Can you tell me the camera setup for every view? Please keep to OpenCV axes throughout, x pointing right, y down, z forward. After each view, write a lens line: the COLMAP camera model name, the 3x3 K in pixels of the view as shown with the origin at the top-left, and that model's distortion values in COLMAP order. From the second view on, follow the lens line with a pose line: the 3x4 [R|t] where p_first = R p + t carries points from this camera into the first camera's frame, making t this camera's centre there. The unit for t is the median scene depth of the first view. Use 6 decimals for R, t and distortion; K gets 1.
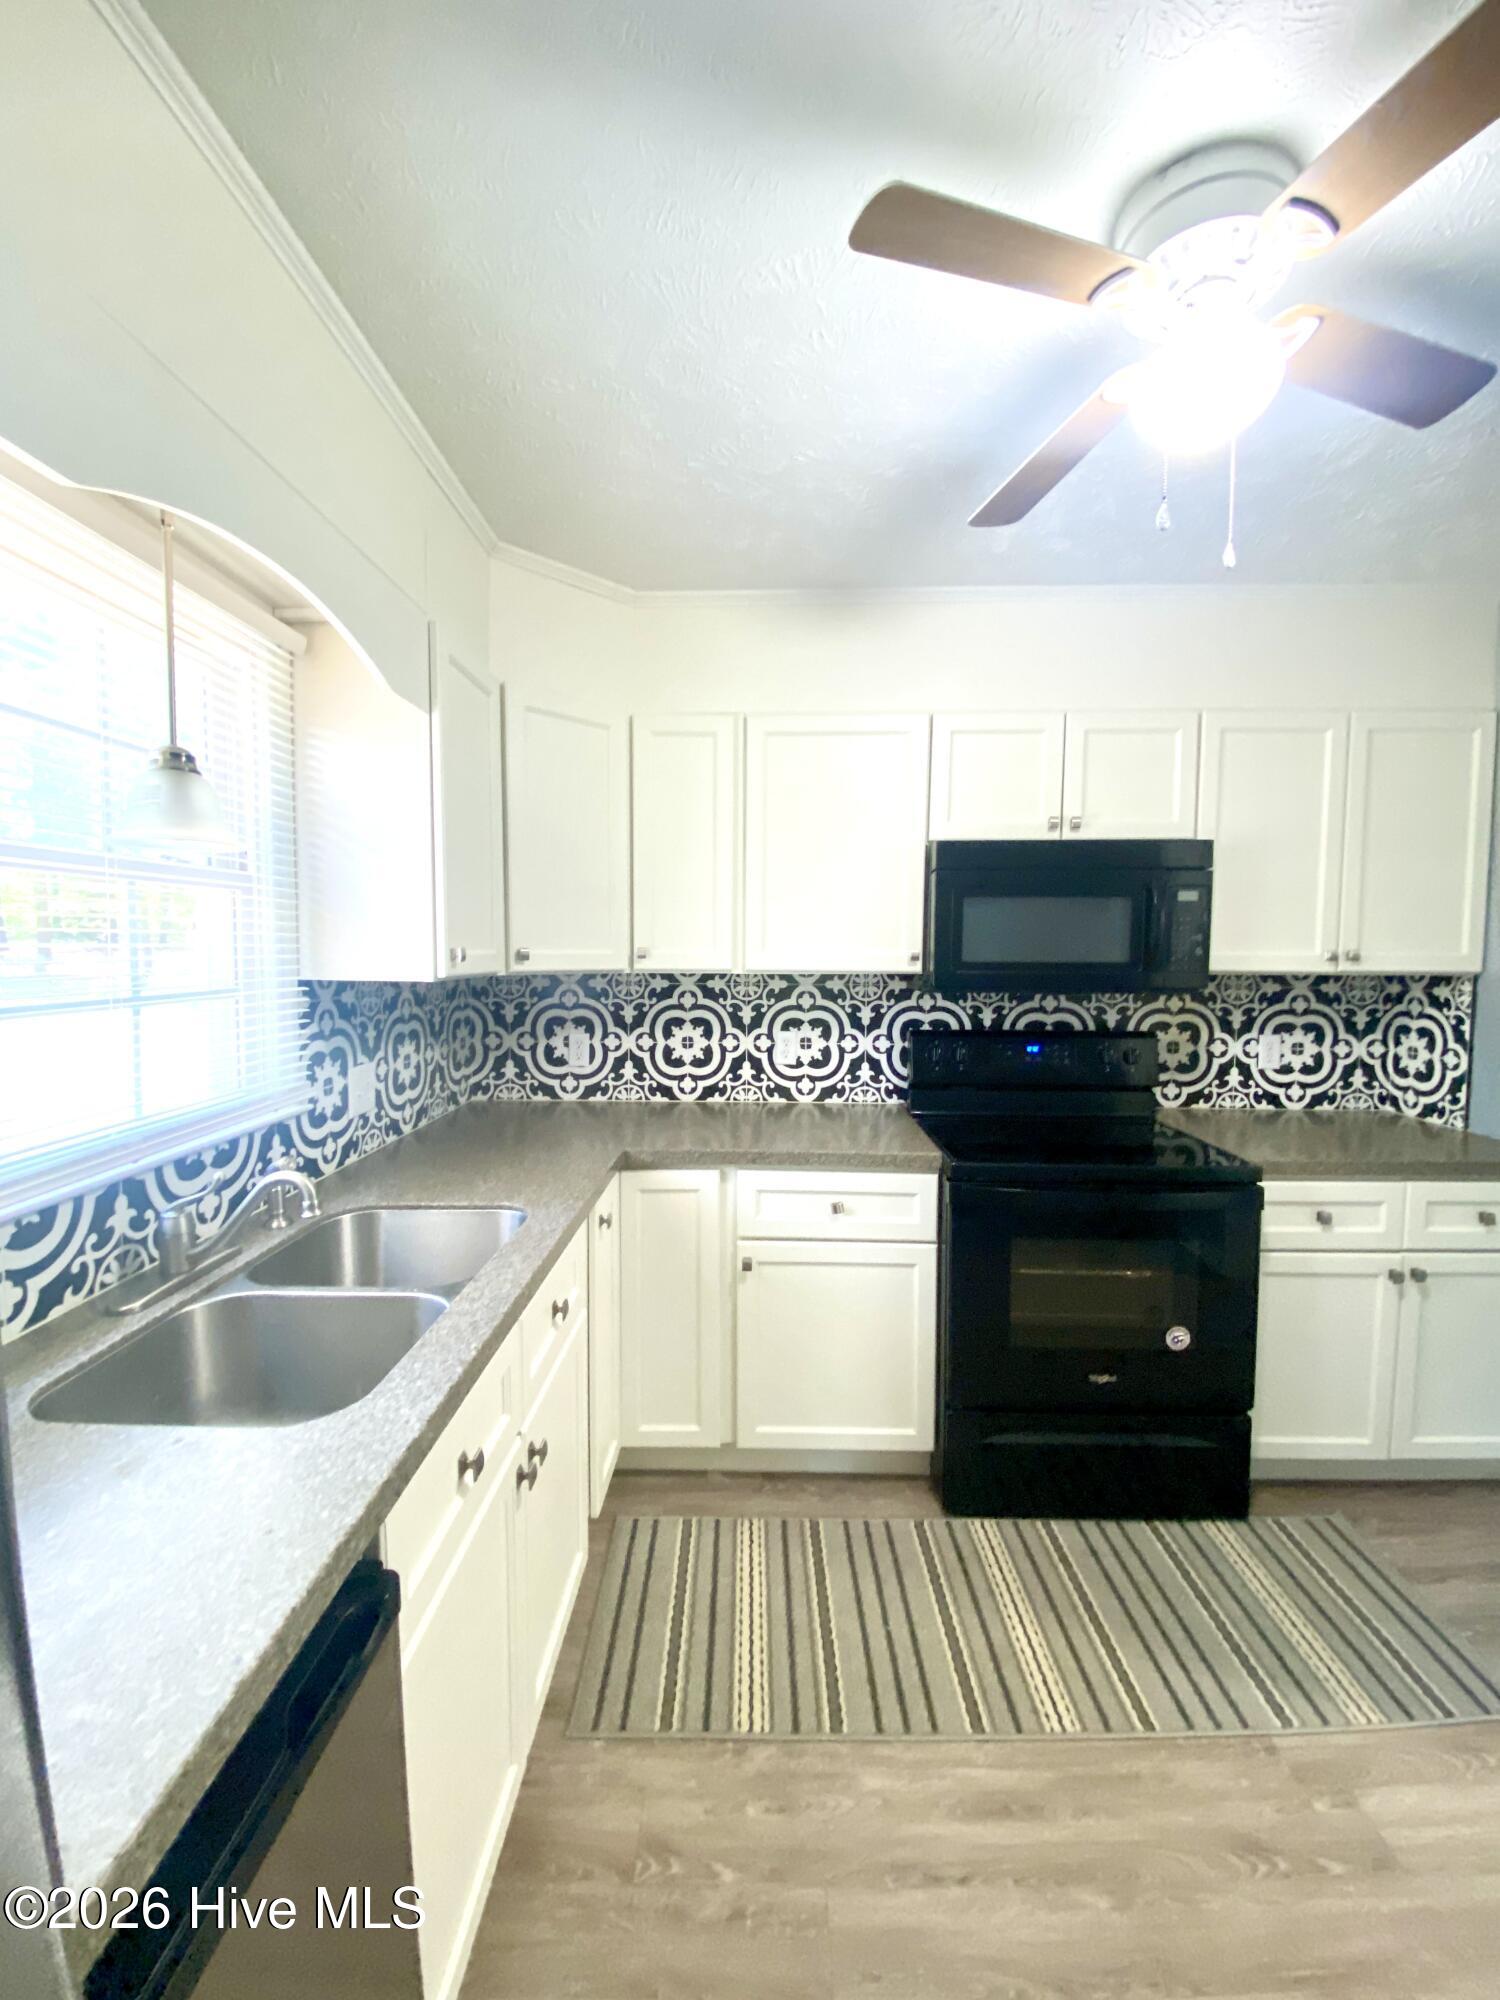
lens RADIAL K [[798.2, 0, 761.9], [0, 798.2, 992.0], [0, 0, 1]] dist [-0.008216, -0.008934]
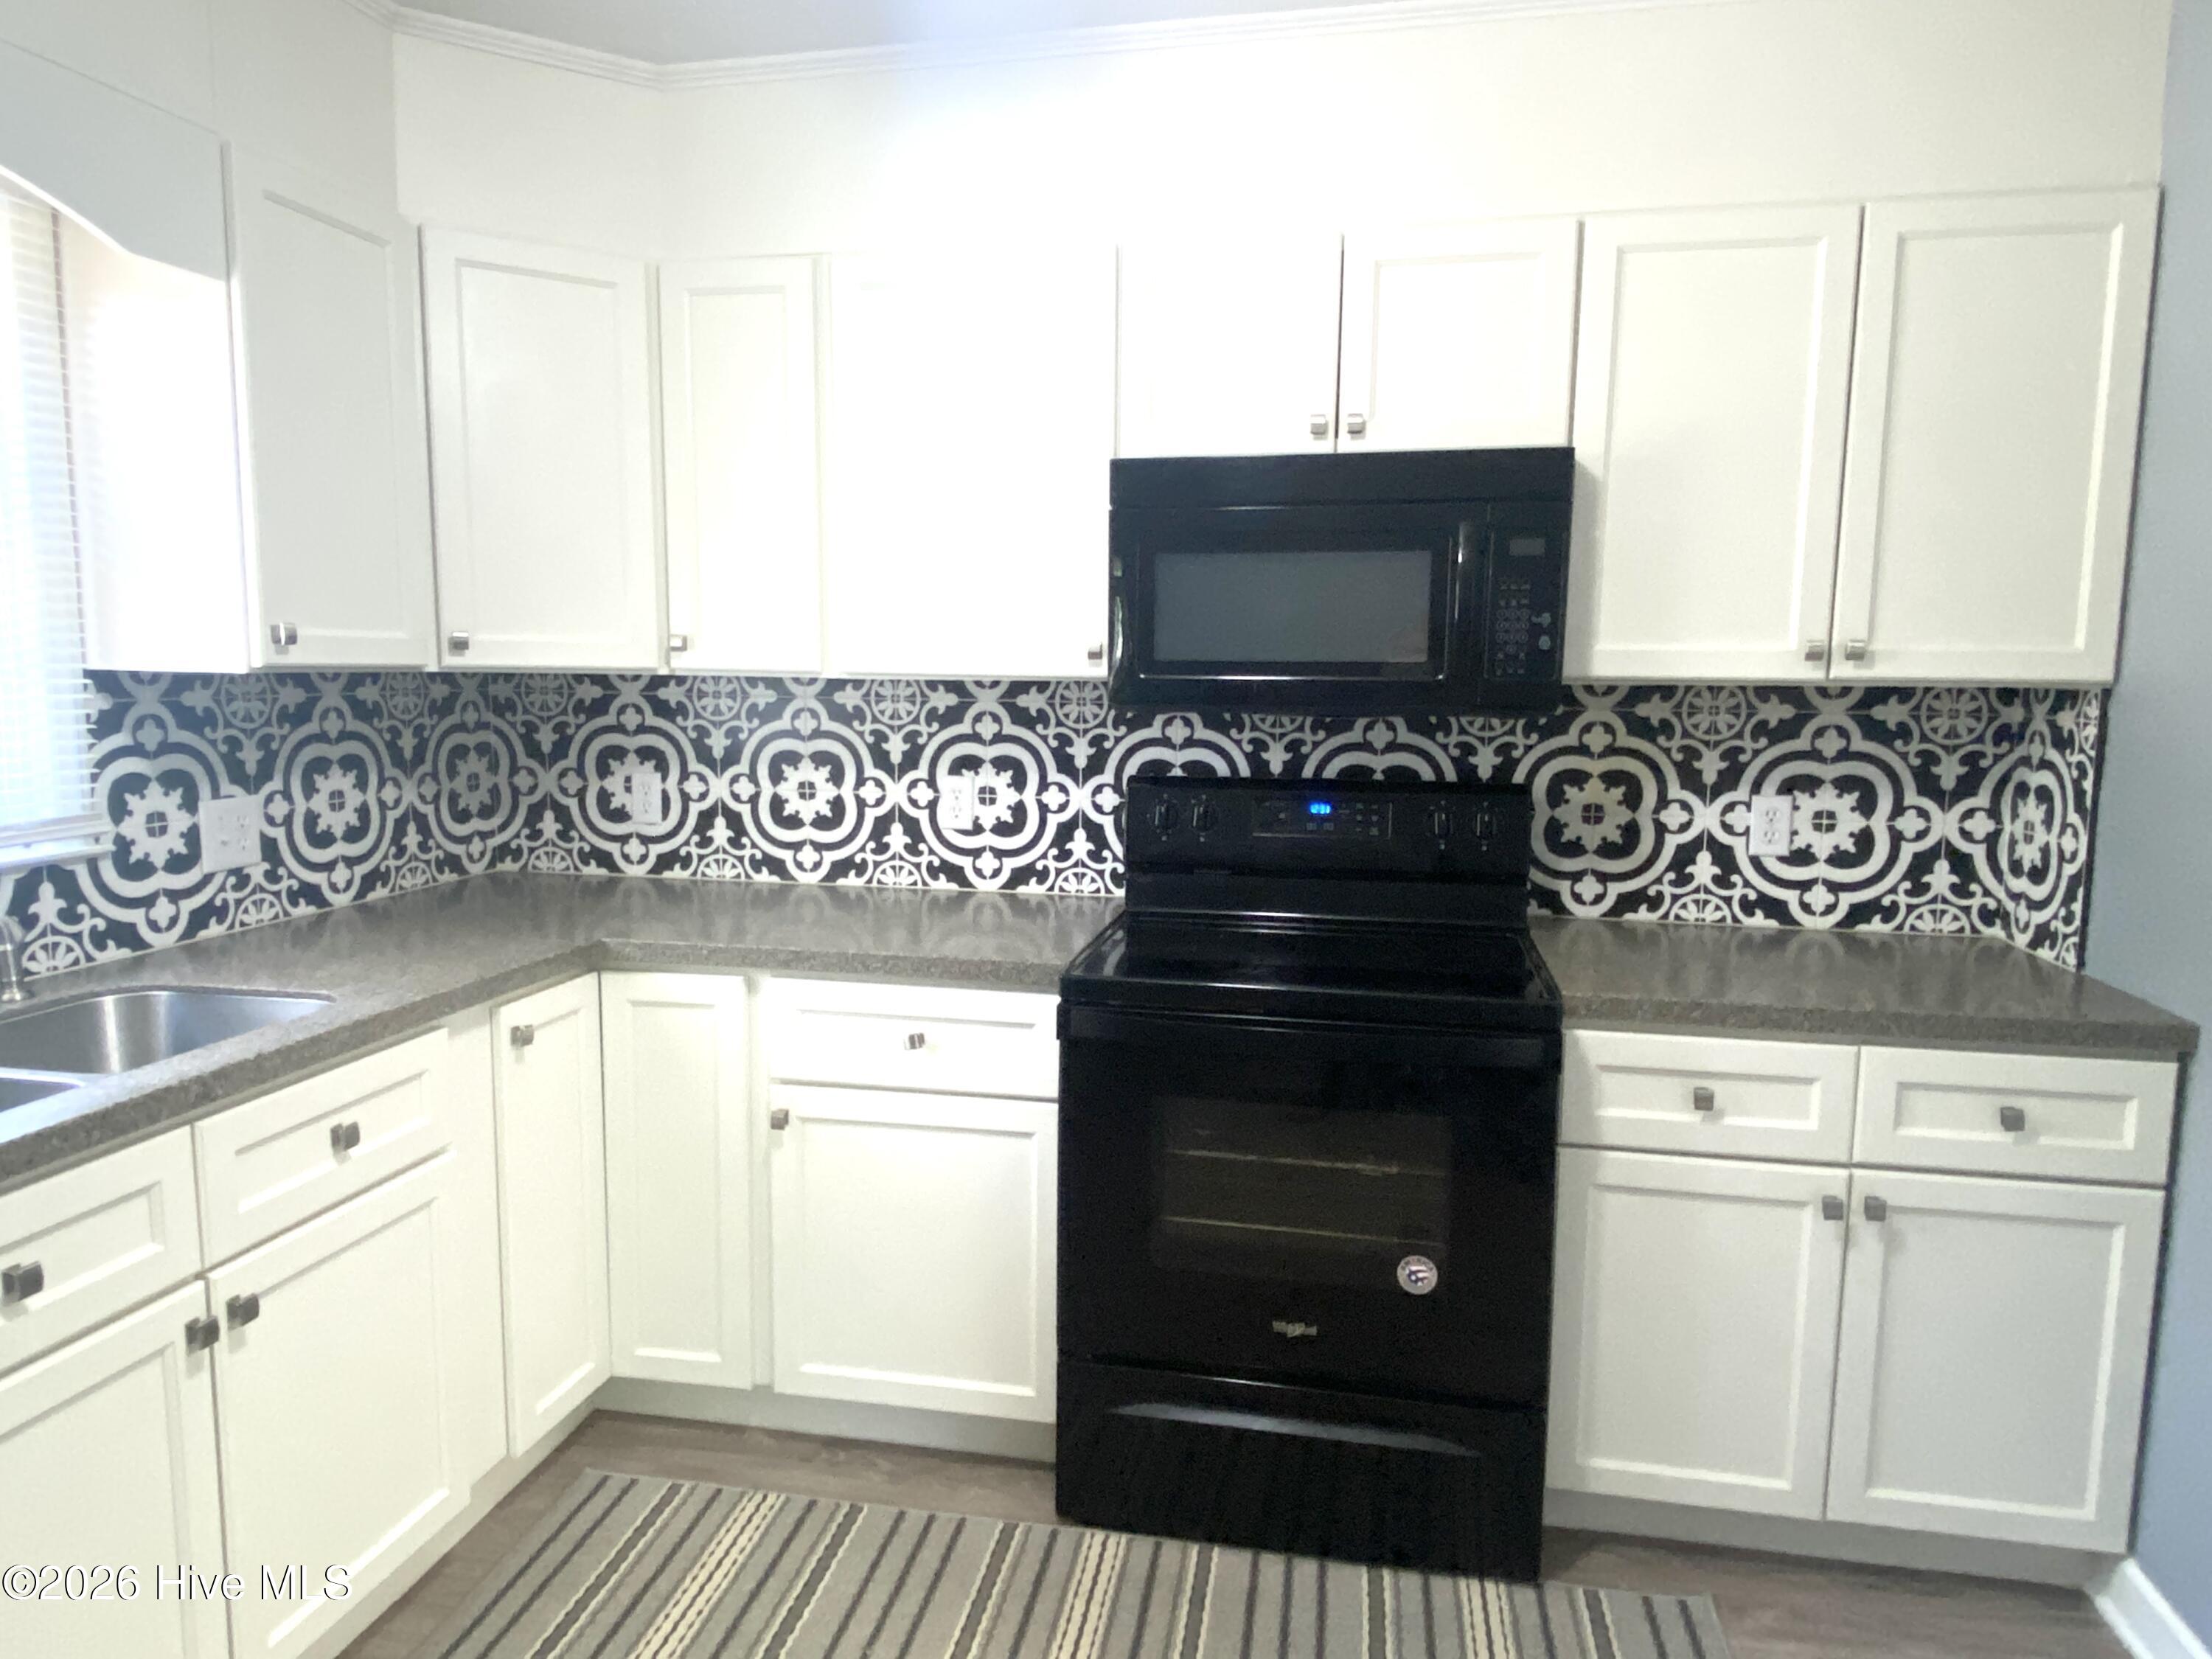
lens RADIAL K [[1379.0, 0, 1121.5], [0, 1379.0, 828.1], [0, 0, 1]] dist [0.035116, -0.036038]
pose [[0.986042, 0.024707, -0.164654, 0.431342], [-0.014854, 0.998039, 0.060809, 0.029620], [0.165833, -0.057515, 0.984475, -0.061772]]
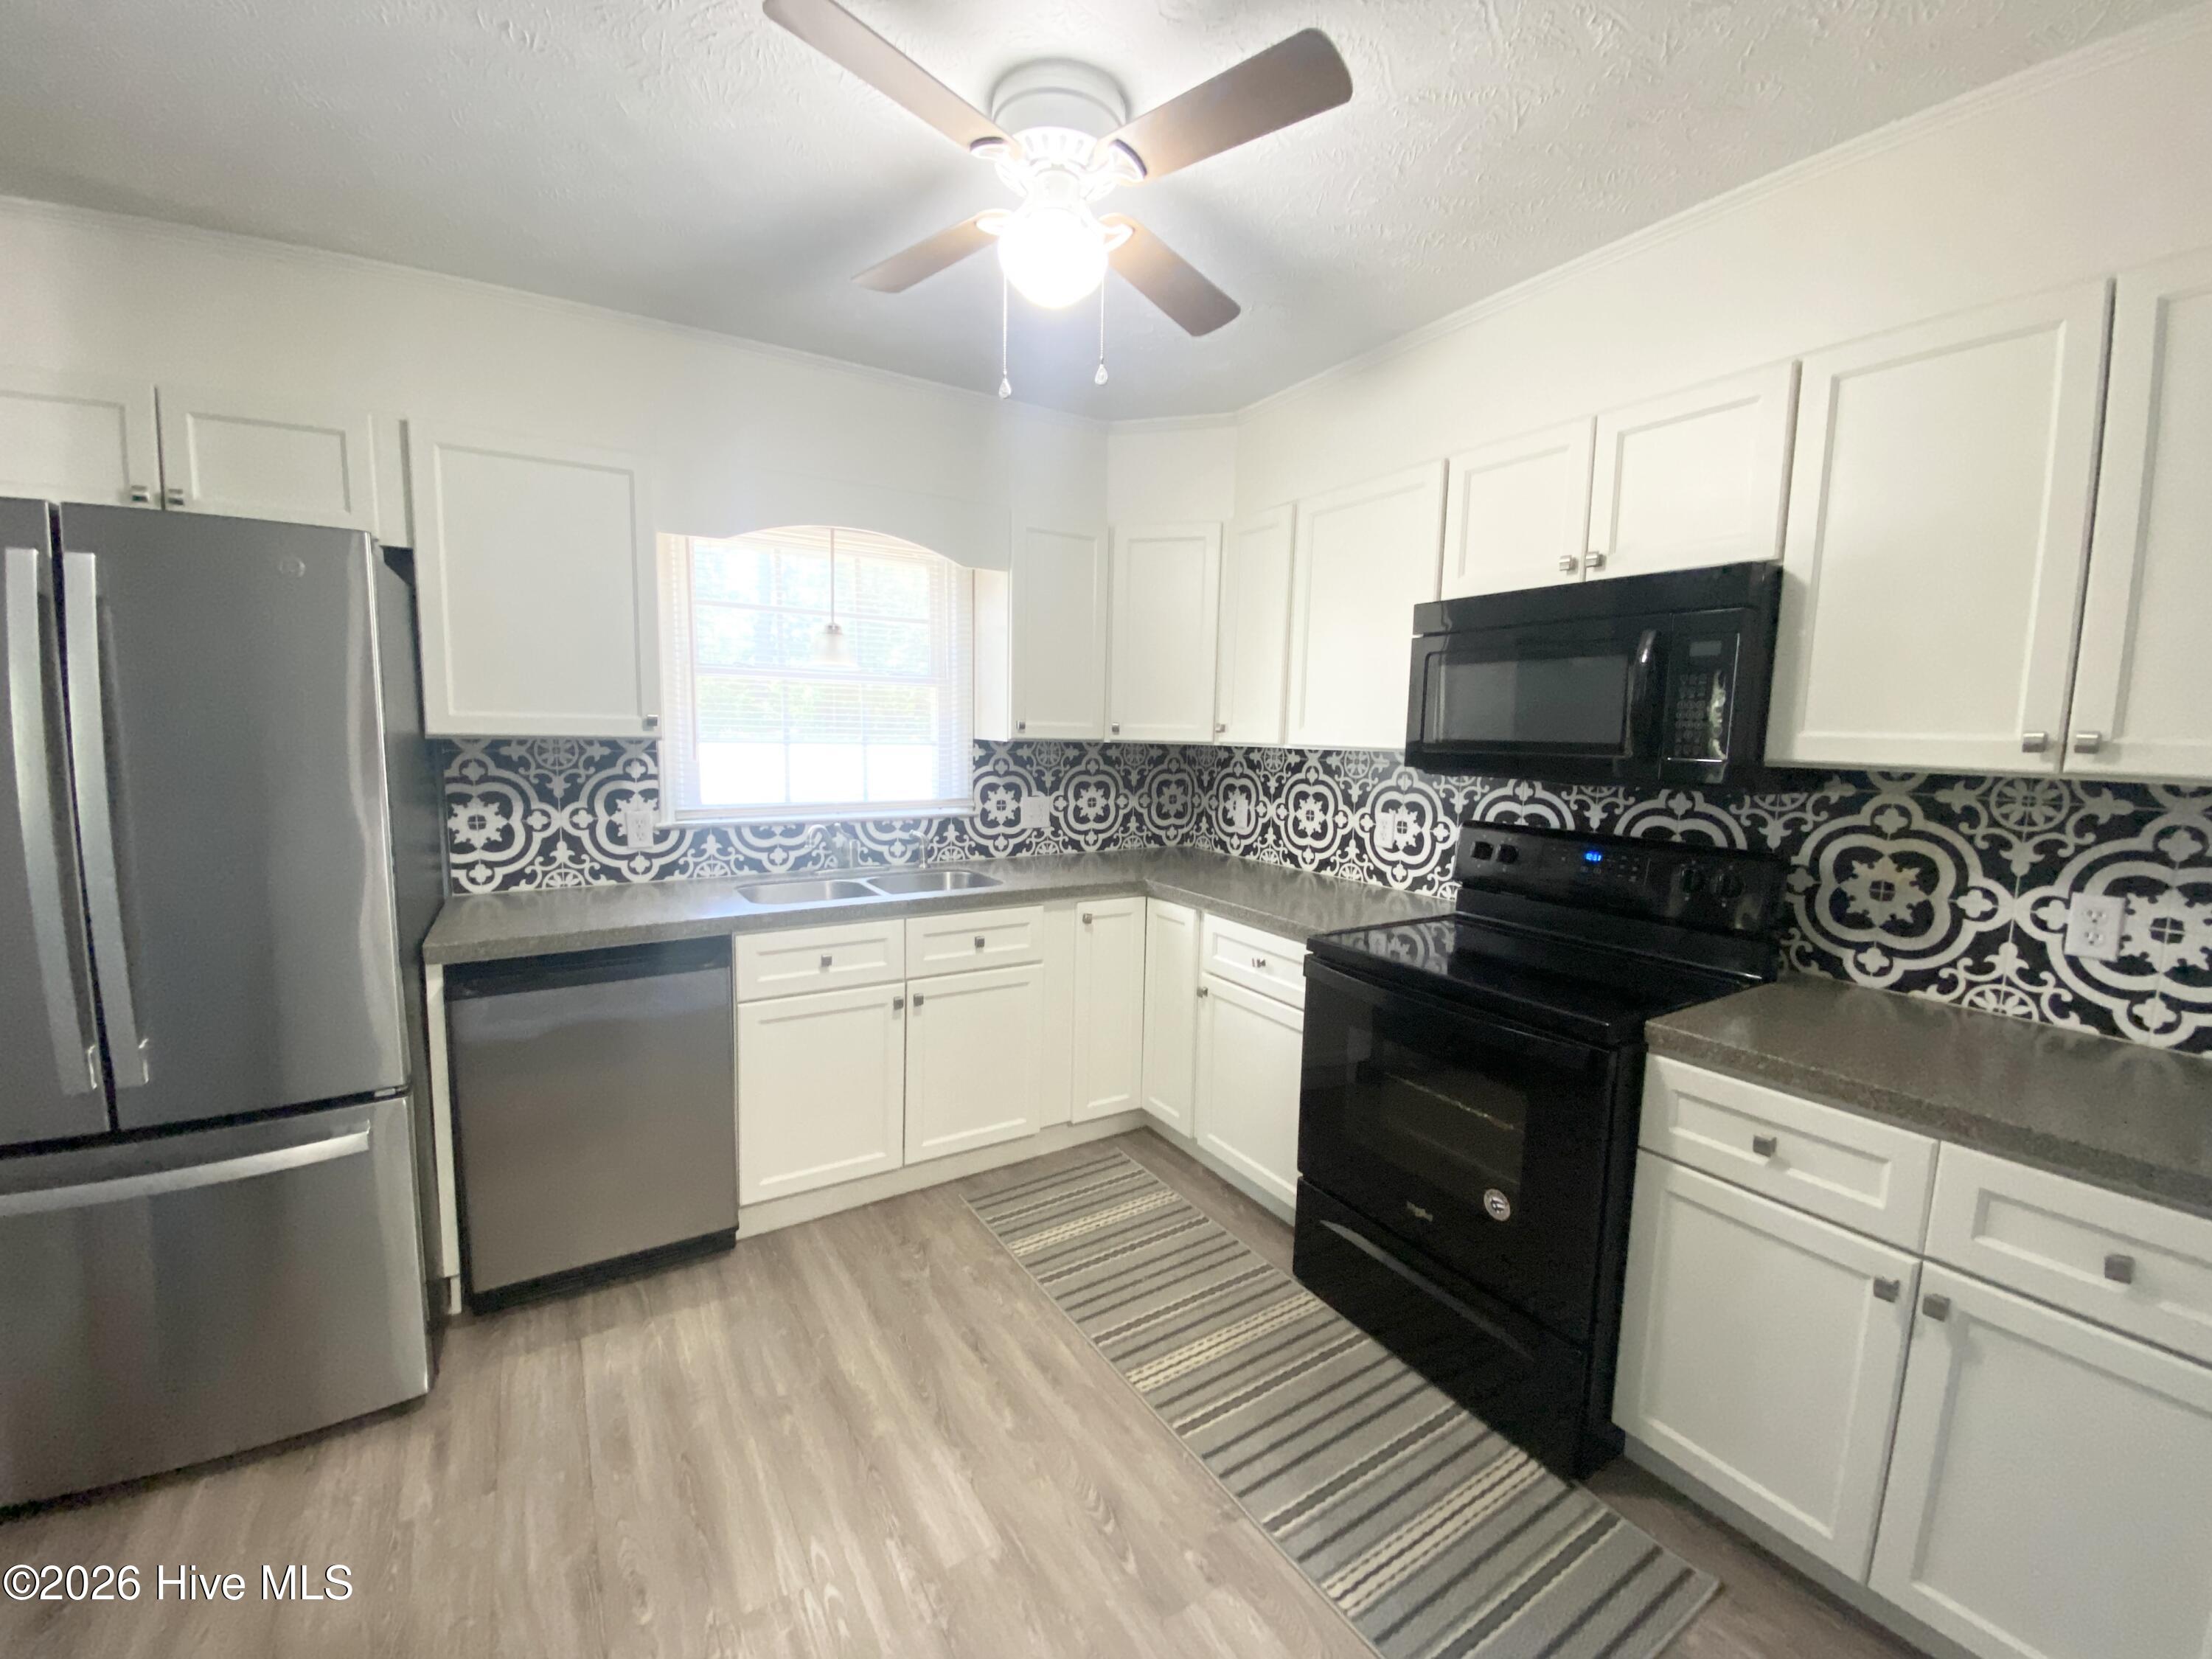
lens RADIAL K [[882.8, 0, 1100.6], [0, 882.8, 825.4], [0, 0, 1]] dist [-0.008216, -0.008934]
pose [[0.544078, 0.098020, -0.833290, 0.936167], [-0.065512, 0.995083, 0.074278, 0.010261], [0.836473, 0.014178, 0.547824, 0.151180]]
